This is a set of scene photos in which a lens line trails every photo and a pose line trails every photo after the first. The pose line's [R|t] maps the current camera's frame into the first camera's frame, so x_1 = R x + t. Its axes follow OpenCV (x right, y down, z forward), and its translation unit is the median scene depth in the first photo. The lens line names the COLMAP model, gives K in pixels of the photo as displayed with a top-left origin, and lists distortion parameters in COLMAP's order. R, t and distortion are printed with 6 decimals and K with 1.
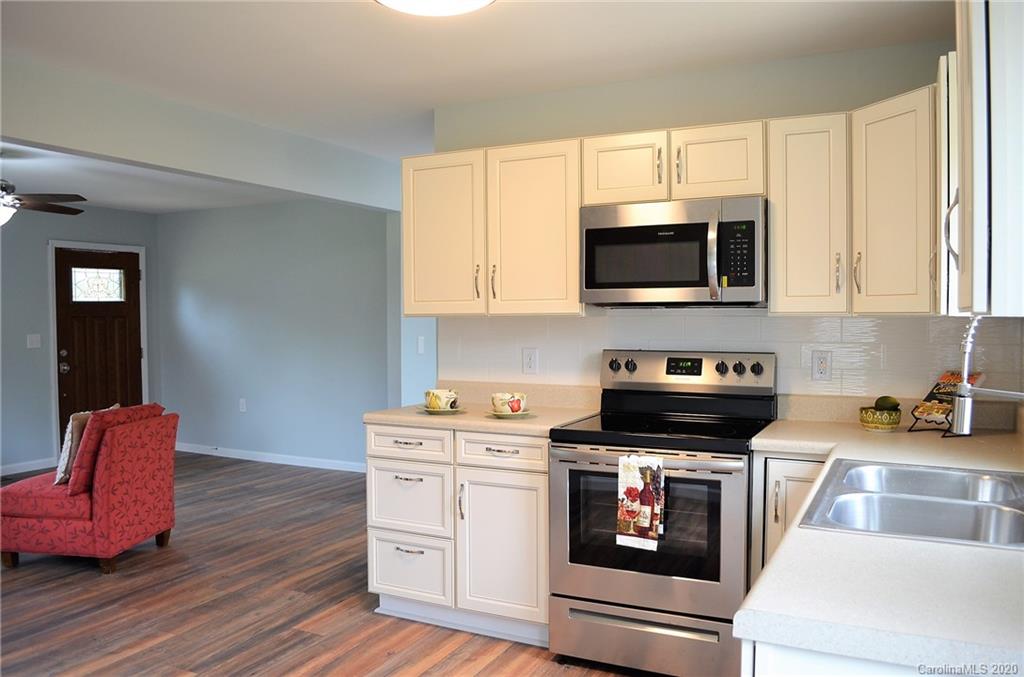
lens RADIAL K [[803.7, 0, 518.6], [0, 803.7, 338.6], [0, 0, 1]] dist [-0.078690, 0.005983]
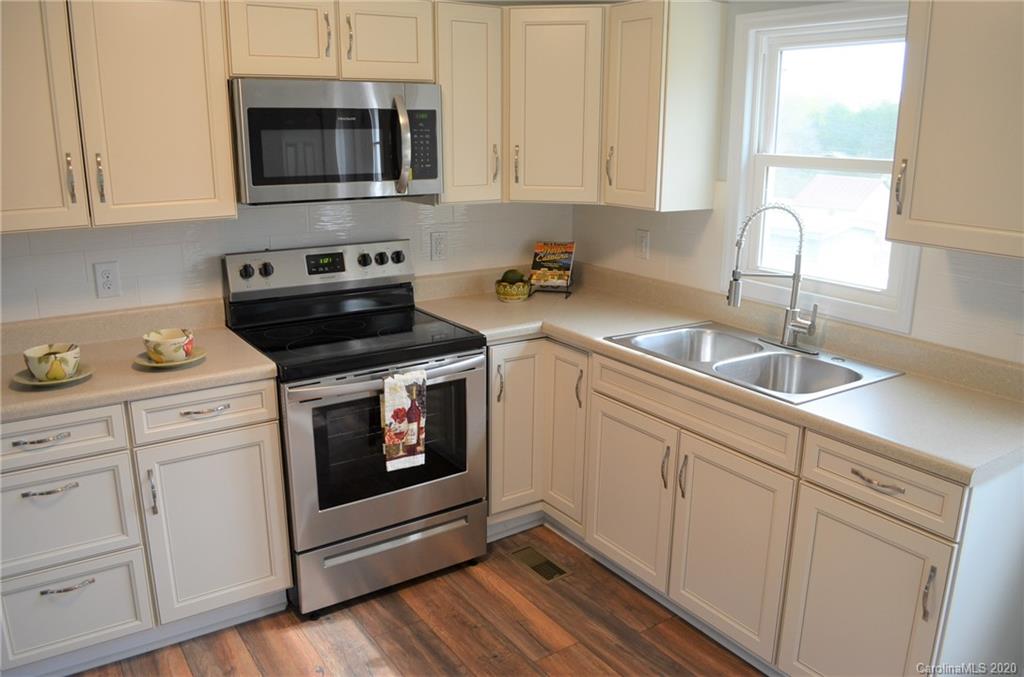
lens RADIAL K [[803.7, 0, 518.6], [0, 803.7, 338.6], [0, 0, 1]] dist [-0.078690, 0.005983]
pose [[0.488523, -0.217505, 0.845007, -0.463587], [0.017860, 0.970722, 0.239539, -0.094215], [-0.872368, -0.101928, 0.478105, 0.364346]]
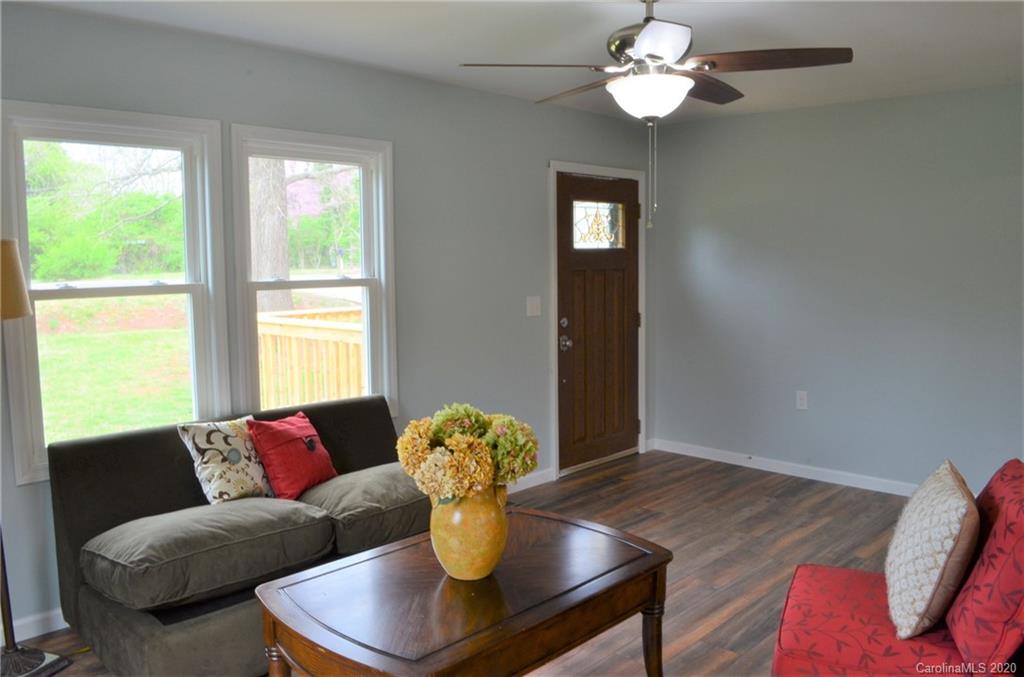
lens RADIAL K [[815.0, 0, 520.0], [0, 815.0, 338.5], [0, 0, 1]] dist [-0.074982, 0.002266]
pose [[0.959063, 0.025930, -0.282003, -0.846182], [-0.005670, 0.997358, 0.072424, -0.041294], [0.283136, -0.067860, 0.956676, 0.579921]]
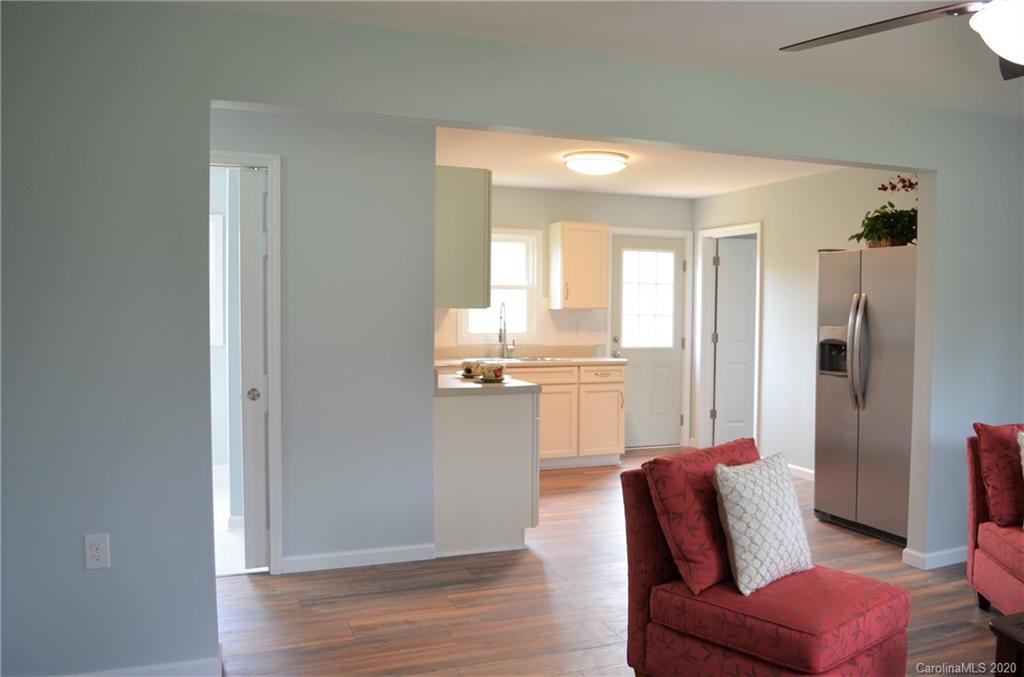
lens RADIAL K [[826.8, 0, 516.8], [0, 826.8, 338.8], [0, 0, 1]] dist [-0.081405, 0.010826]
pose [[-0.747698, -0.024721, 0.663579, -1.055744], [0.016801, 0.998283, 0.056122, -0.055057], [-0.663827, 0.053111, -0.745998, 2.041518]]
